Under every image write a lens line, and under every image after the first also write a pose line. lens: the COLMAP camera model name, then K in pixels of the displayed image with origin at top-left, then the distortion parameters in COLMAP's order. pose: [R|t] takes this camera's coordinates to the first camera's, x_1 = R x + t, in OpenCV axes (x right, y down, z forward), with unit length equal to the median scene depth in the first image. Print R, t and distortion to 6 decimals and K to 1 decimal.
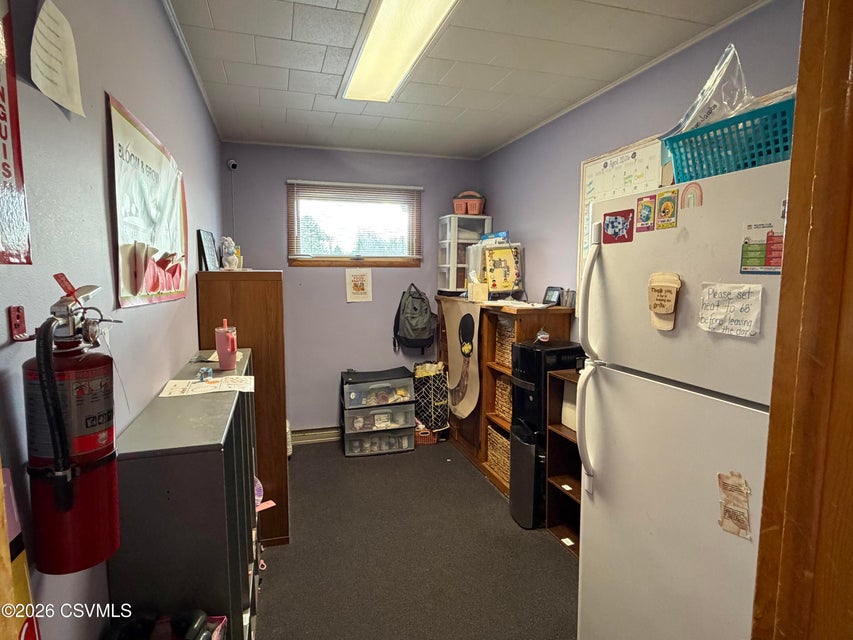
lens RADIAL K [[473.2, 0, 426.5], [0, 473.2, 320.0], [0, 0, 1]] dist [-0.000720, 0.001351]
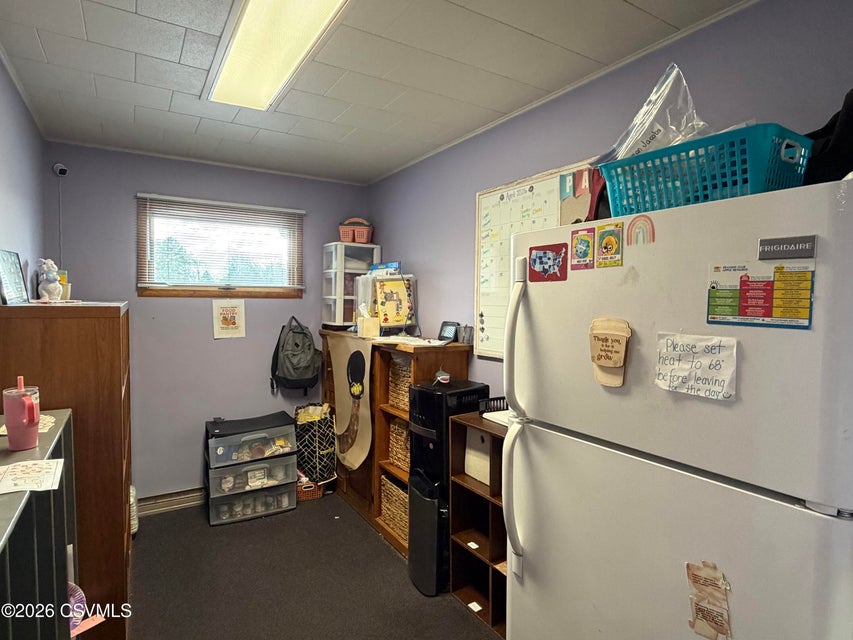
lens RADIAL K [[473.2, 0, 426.5], [0, 473.2, 320.0], [0, 0, 1]] dist [-0.000720, 0.001351]
pose [[0.968903, -0.002629, 0.247425, -0.010596], [0.017202, 0.998240, -0.056758, -0.022814], [-0.246840, 0.059249, 0.967243, 0.107841]]
